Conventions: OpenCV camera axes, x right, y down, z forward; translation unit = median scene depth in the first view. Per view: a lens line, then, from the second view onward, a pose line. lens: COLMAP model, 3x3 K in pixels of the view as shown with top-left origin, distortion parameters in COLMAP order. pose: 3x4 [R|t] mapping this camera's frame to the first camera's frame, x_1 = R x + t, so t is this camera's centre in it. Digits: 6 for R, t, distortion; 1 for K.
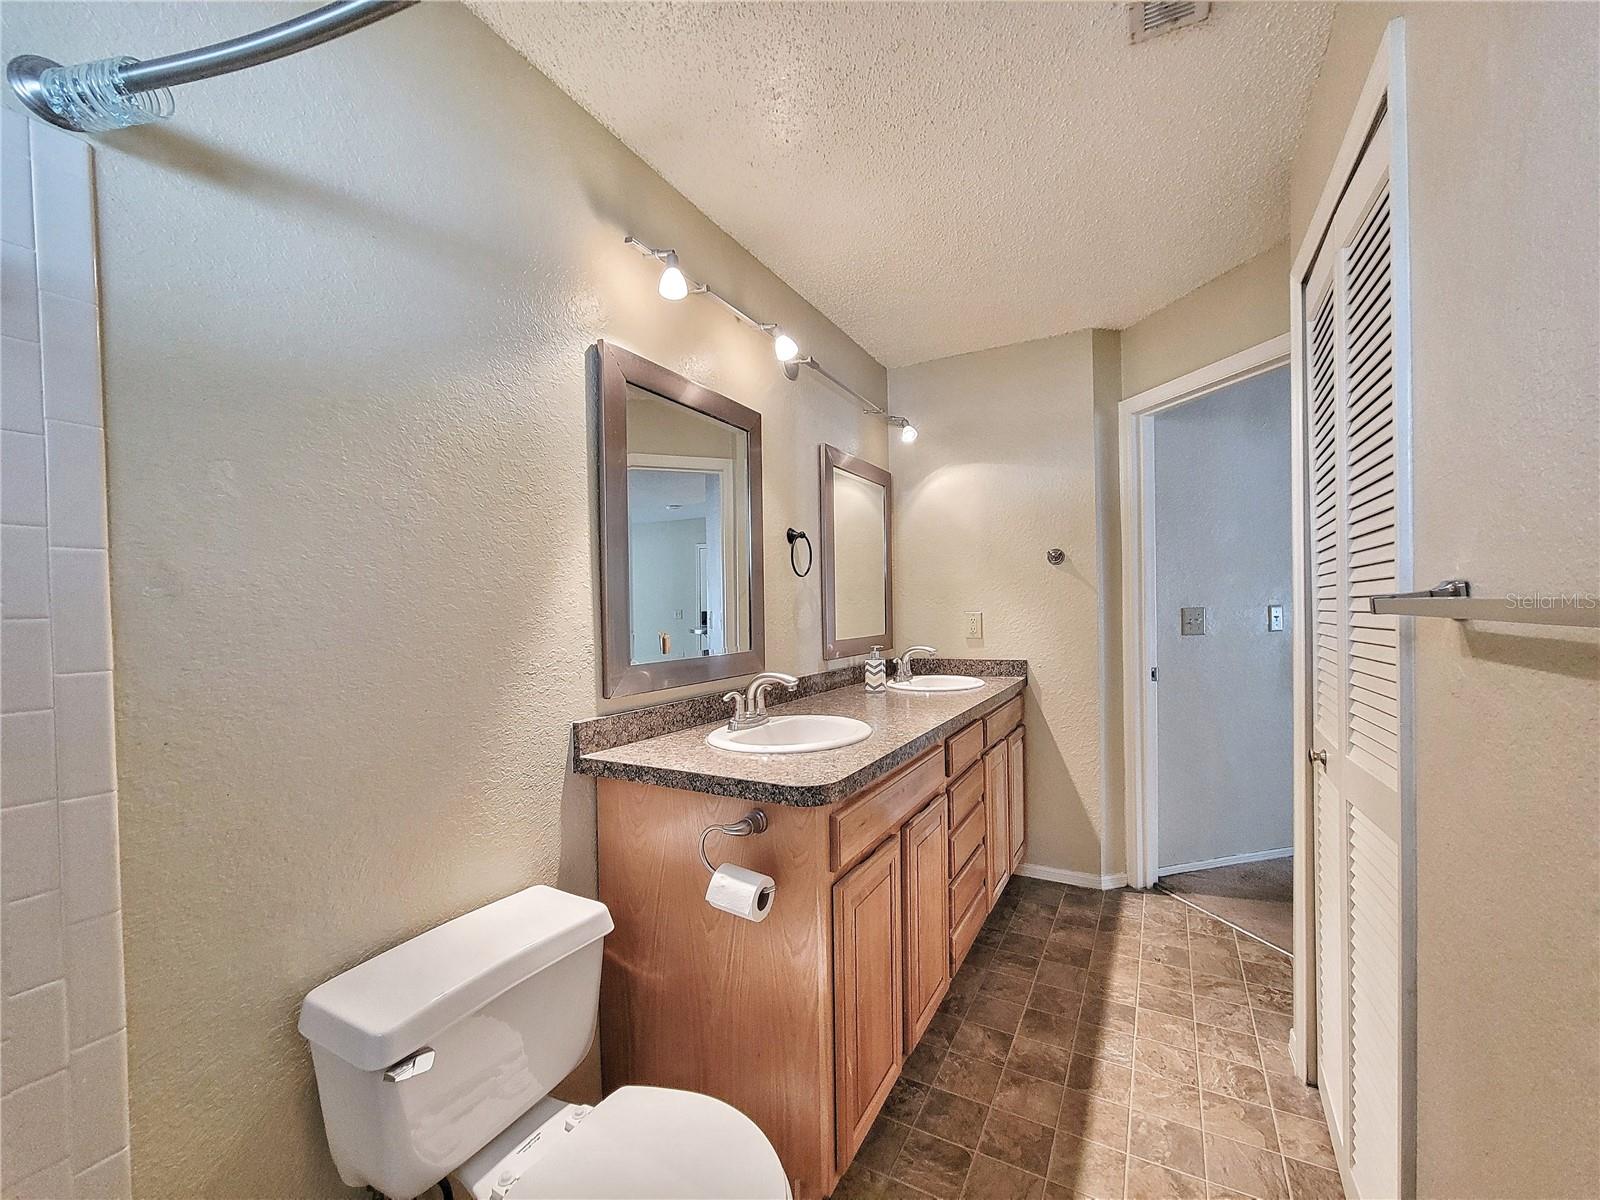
lens RADIAL K [[653.0, 0, 808.0], [0, 653.0, 620.6], [0, 0, 1]] dist [0.001139, 0.000244]
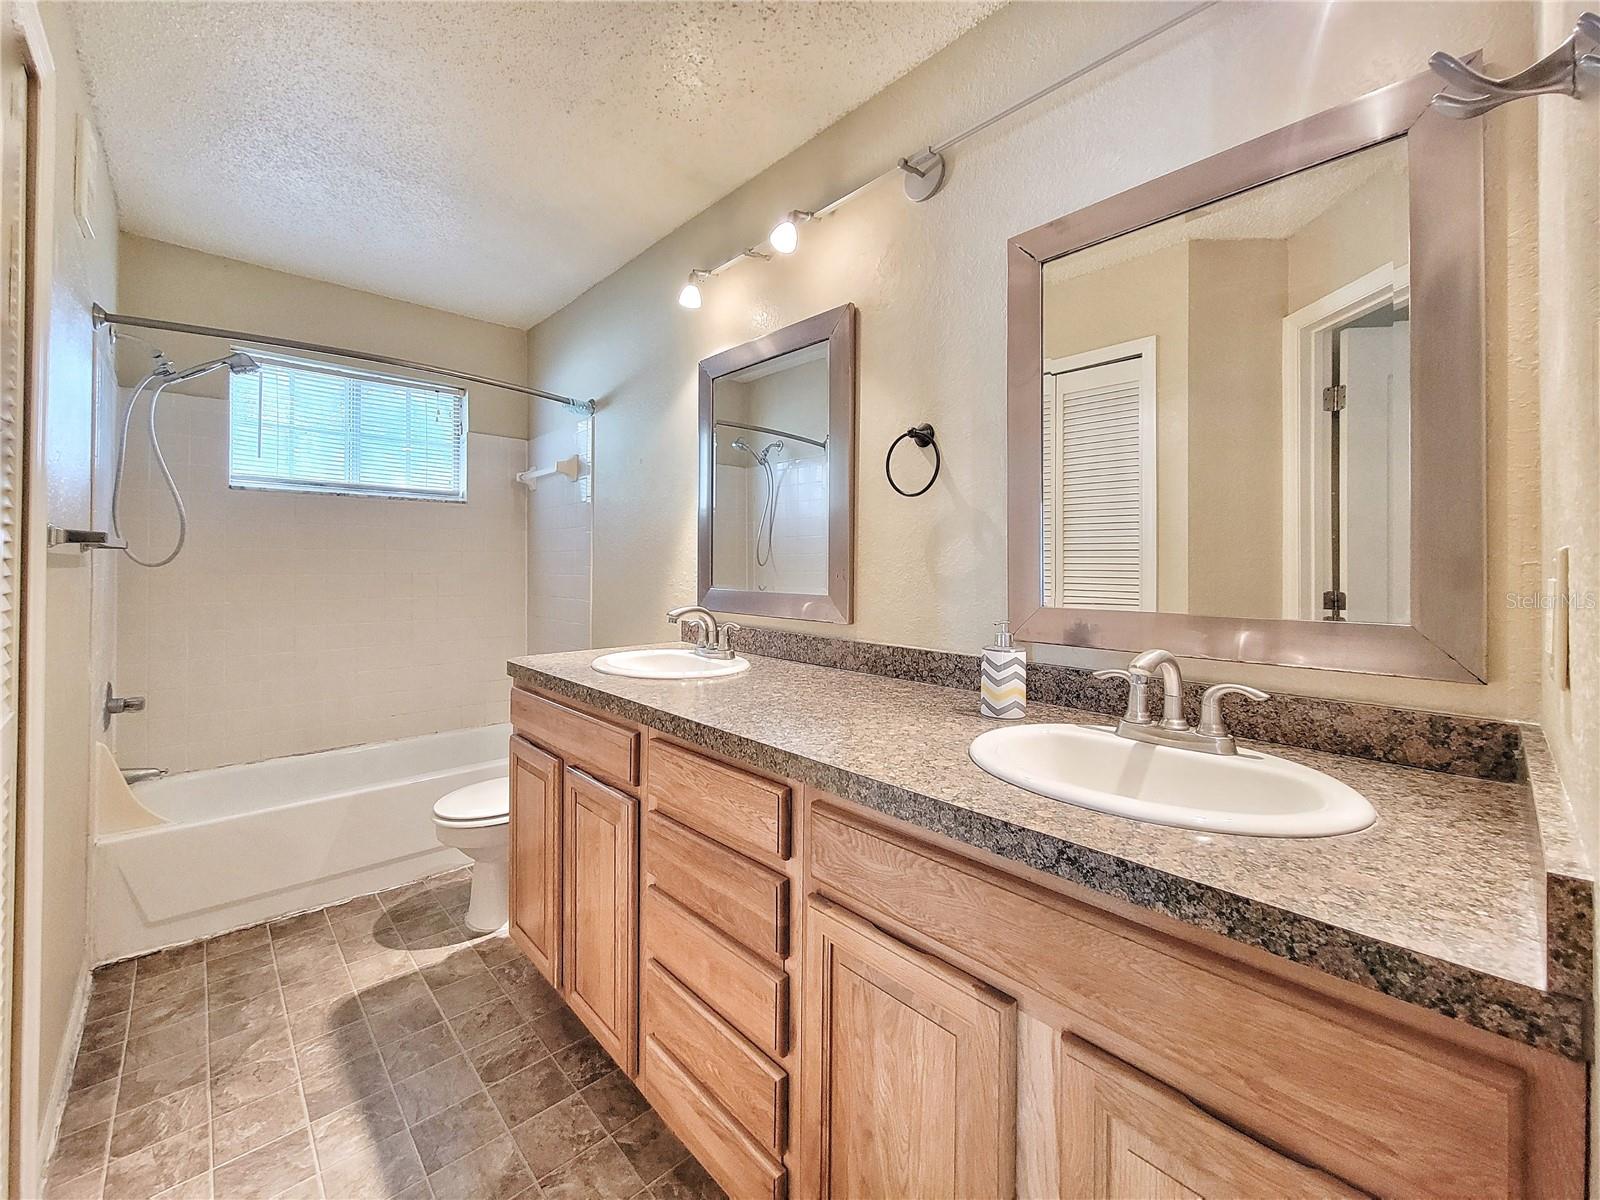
lens RADIAL K [[653.0, 0, 808.0], [0, 653.0, 620.6], [0, 0, 1]] dist [0.001139, 0.000244]
pose [[-0.315870, 0.129488, -0.939925, 0.829211], [0.012877, 0.991137, 0.132216, -0.028408], [0.948715, 0.029659, -0.314738, 1.538044]]
